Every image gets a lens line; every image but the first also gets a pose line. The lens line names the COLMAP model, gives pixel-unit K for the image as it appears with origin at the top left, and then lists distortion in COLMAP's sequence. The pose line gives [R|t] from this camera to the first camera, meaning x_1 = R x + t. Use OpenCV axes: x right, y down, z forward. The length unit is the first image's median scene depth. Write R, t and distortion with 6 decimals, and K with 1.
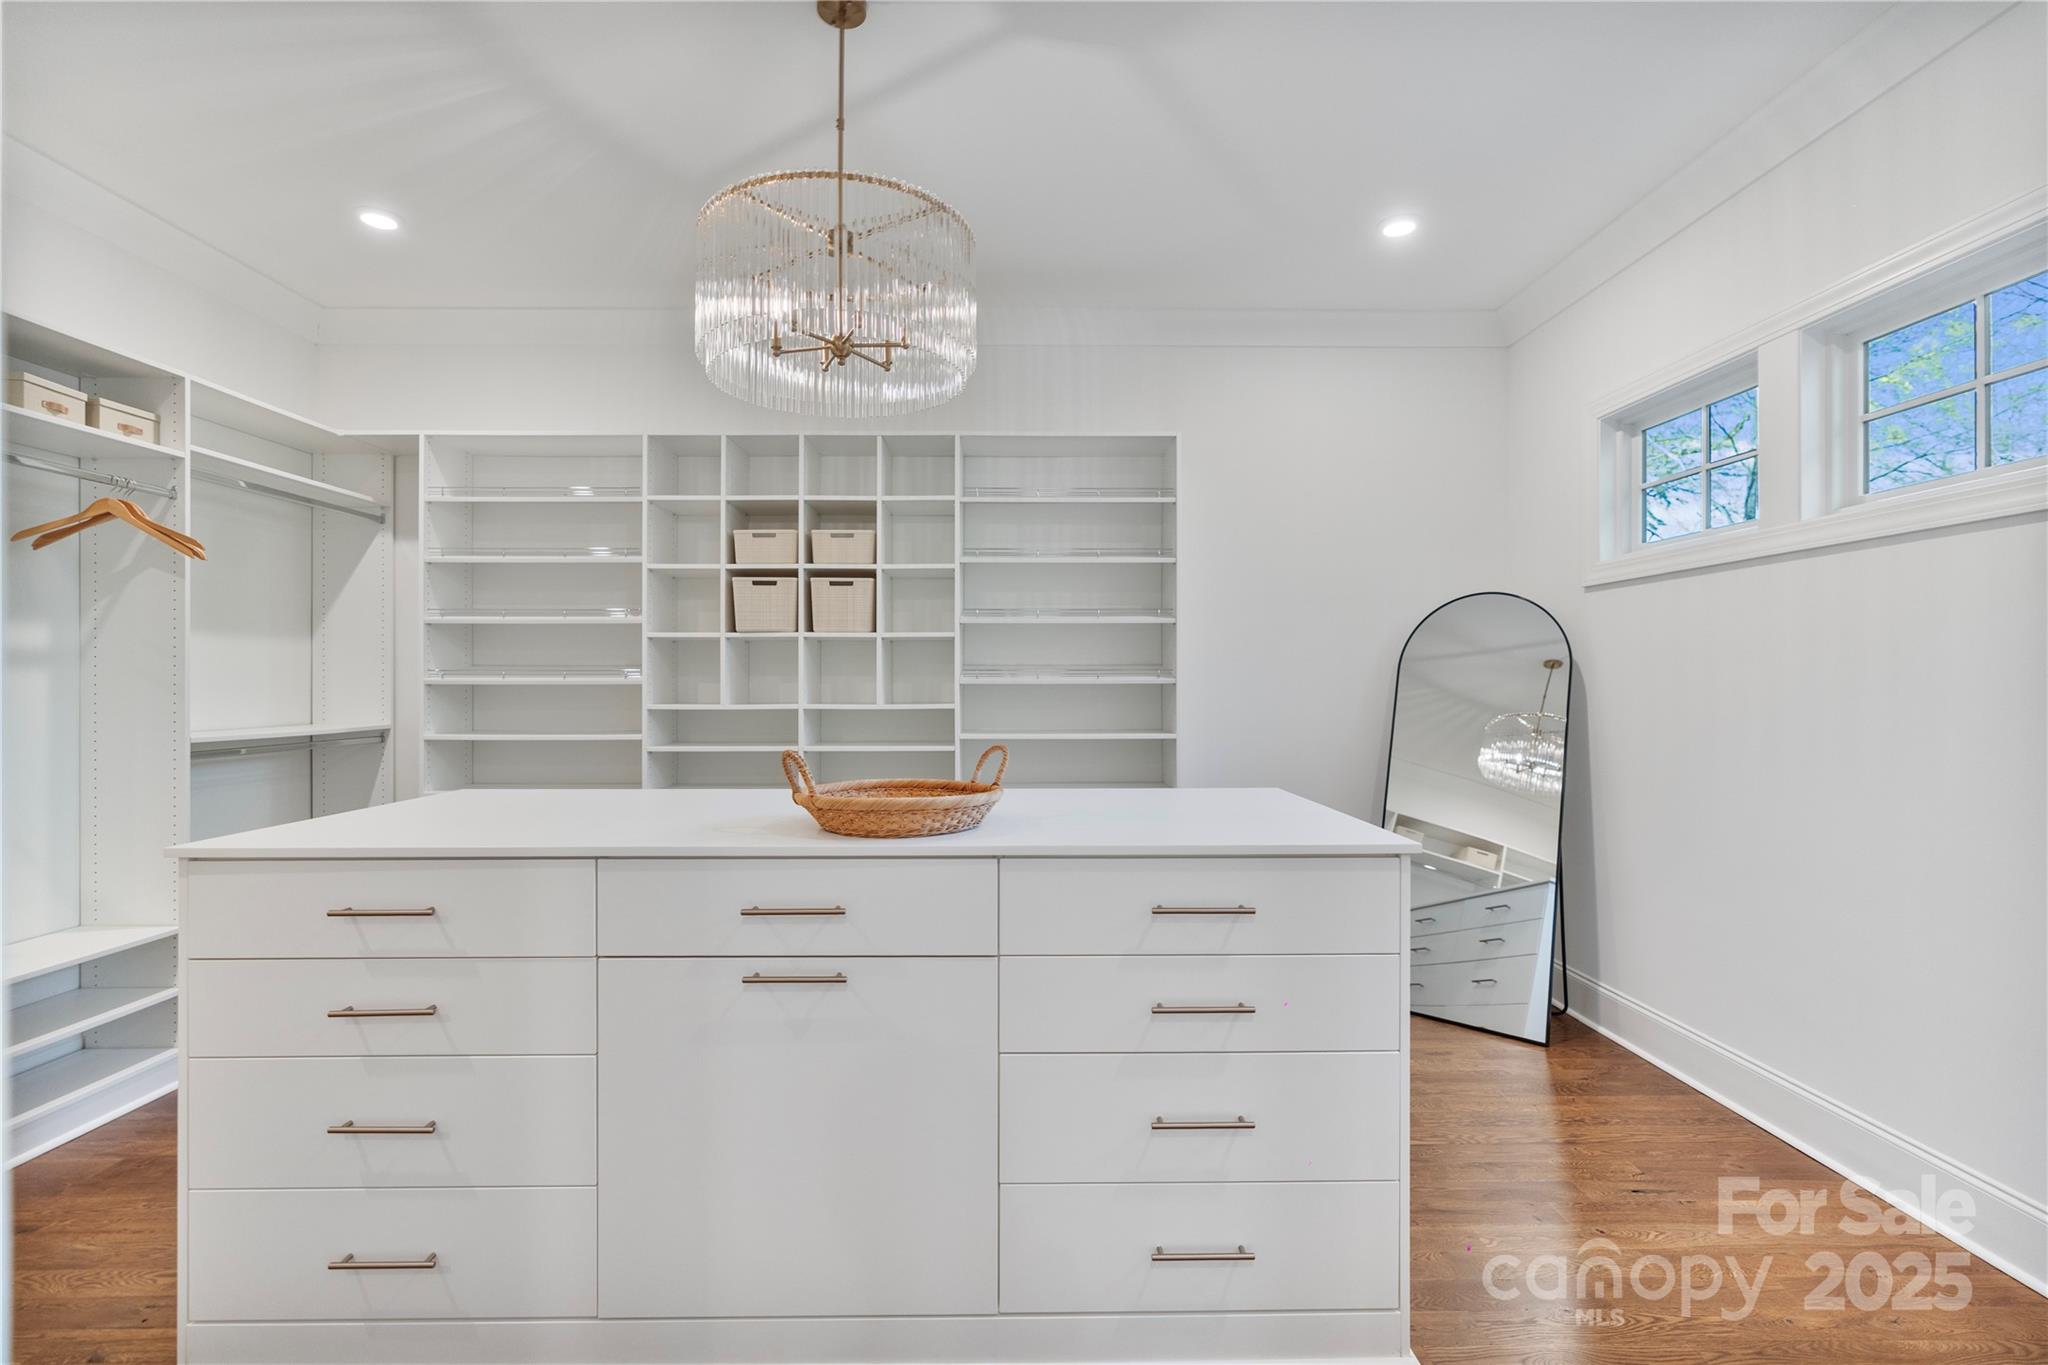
lens RADIAL K [[928.5, 0, 1014.4], [0, 928.5, 679.4], [0, 0, 1]] dist [-0.004592, 0.000377]
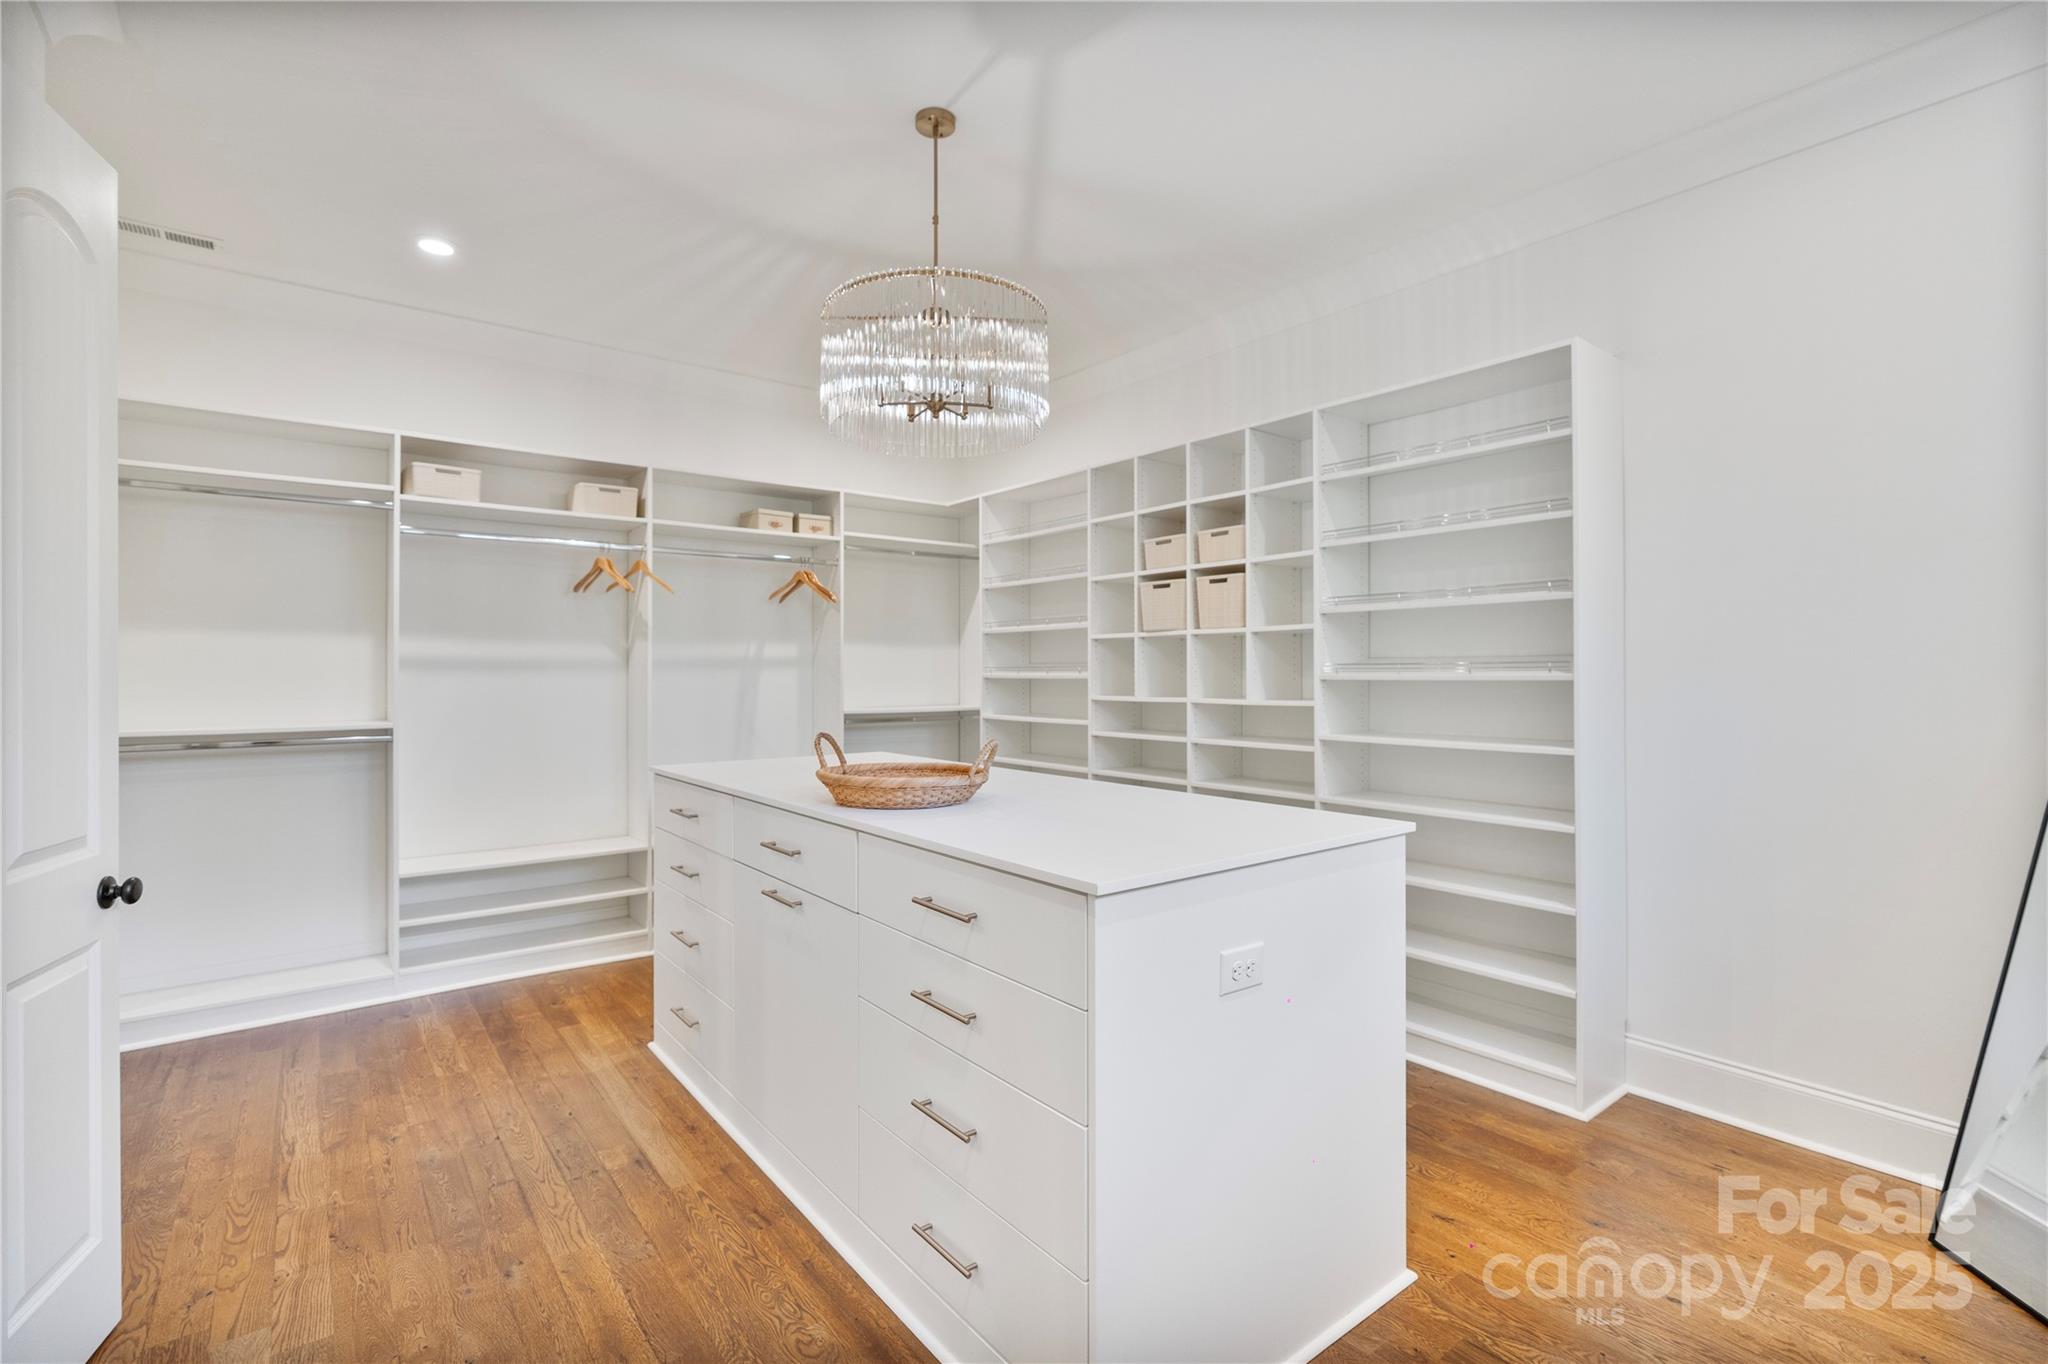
lens RADIAL K [[928.5, 0, 1022.0], [0, 928.5, 672.7], [0, 0, 1]] dist [-0.004592, 0.000377]
pose [[0.605821, -0.000653, -0.795601, 0.494385], [0.008487, 0.999948, 0.005642, -0.009469], [0.795556, -0.010171, 0.605795, 0.207456]]
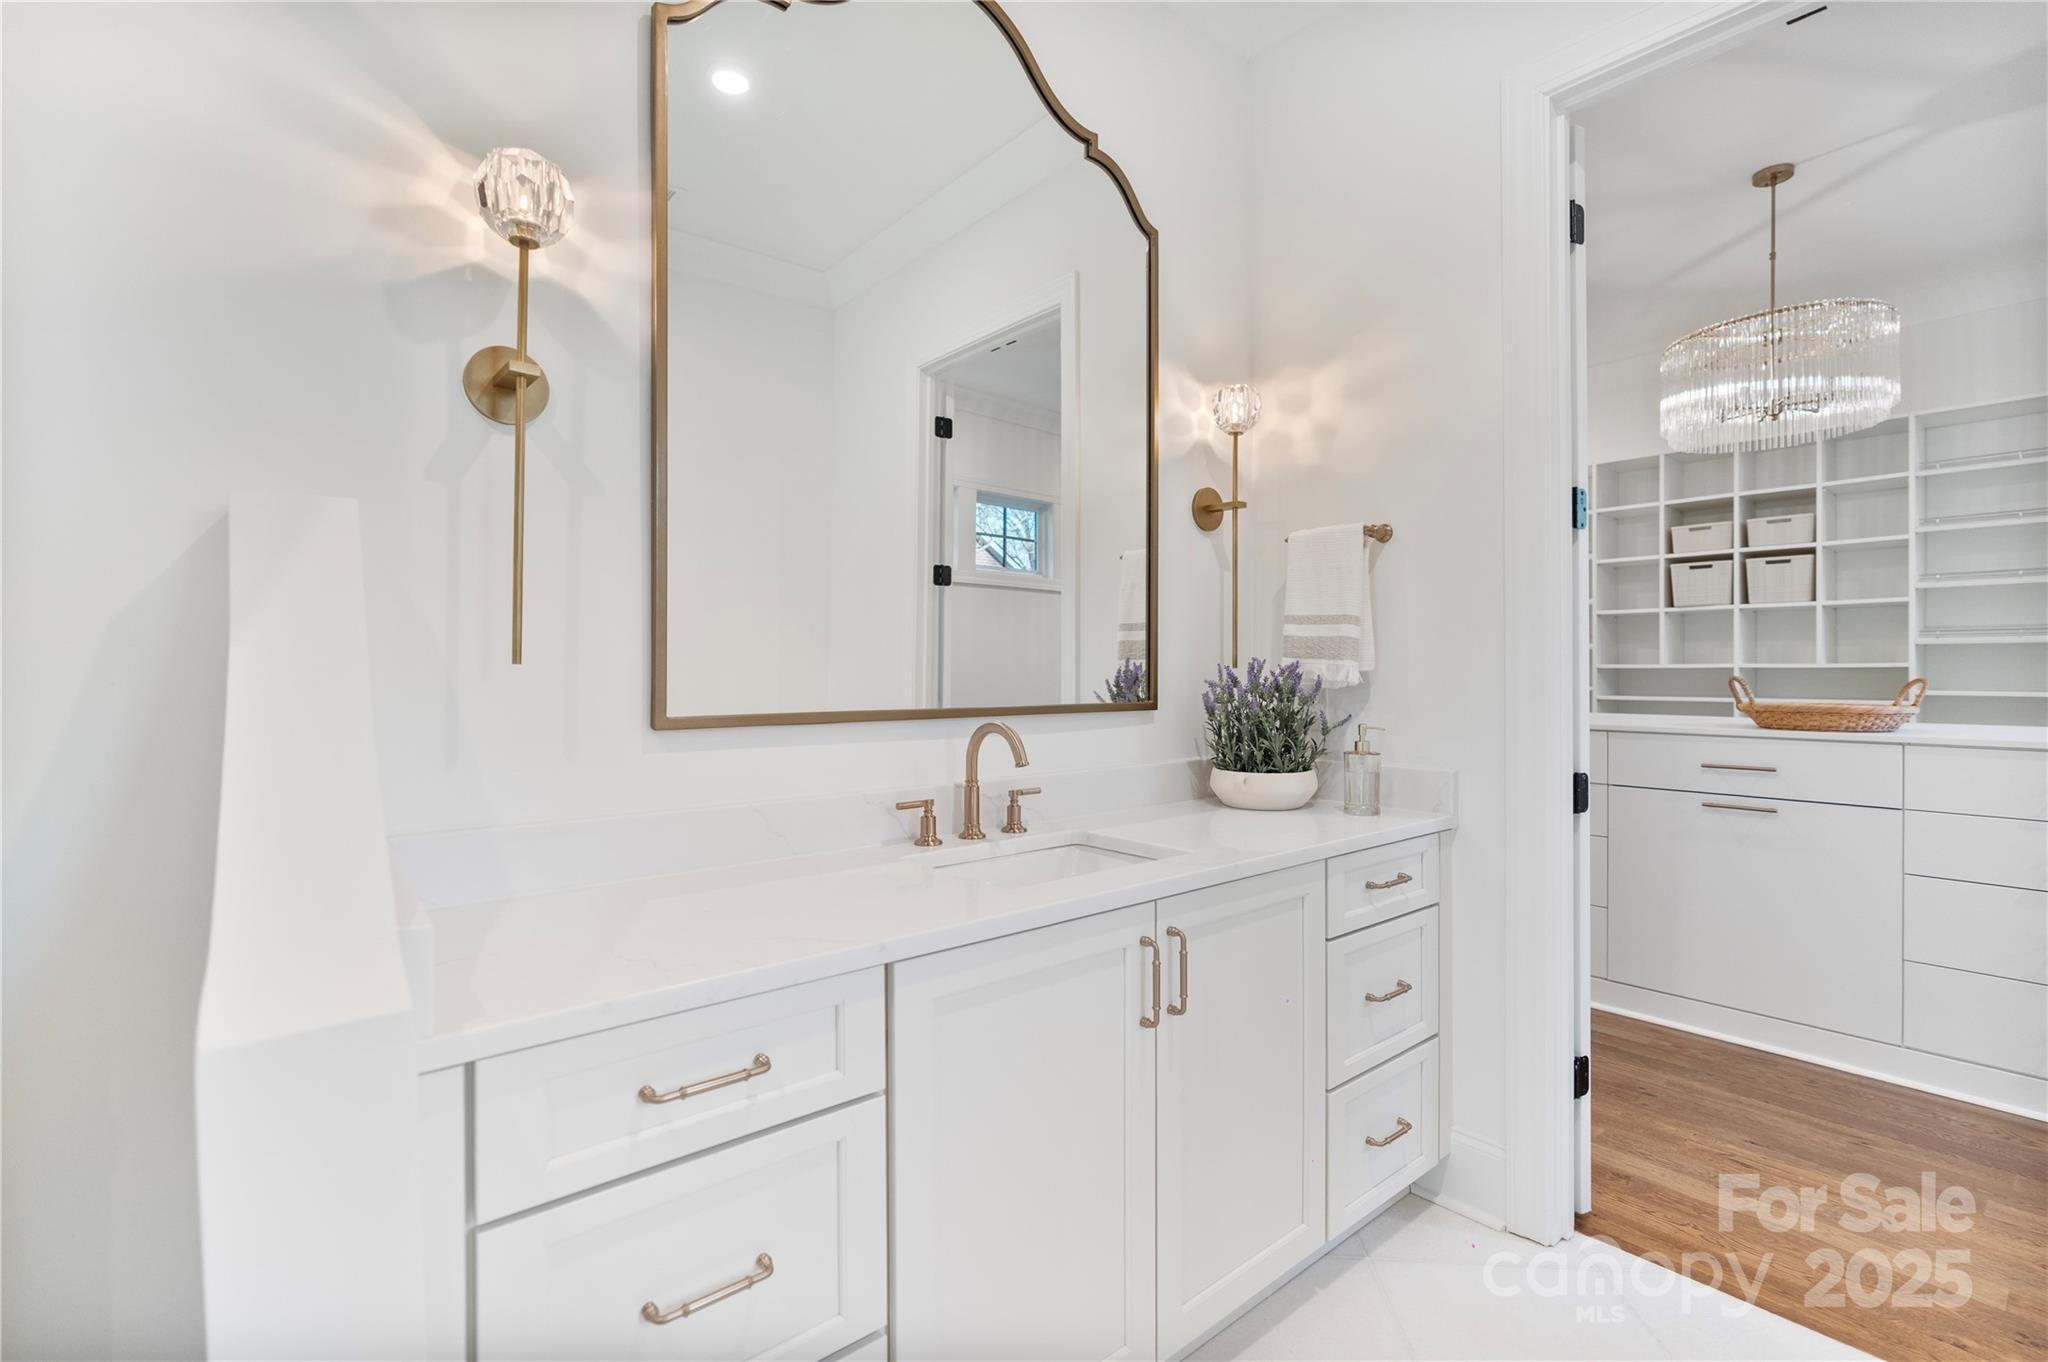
lens RADIAL K [[928.5, 0, 1018.6], [0, 928.5, 670.5], [0, 0, 1]] dist [-0.004592, 0.000377]
pose [[0.639312, -0.000116, -0.768947, 0.103146], [0.004744, 0.999982, 0.003793, 0.026947], [0.768933, -0.006072, 0.639301, -0.505644]]
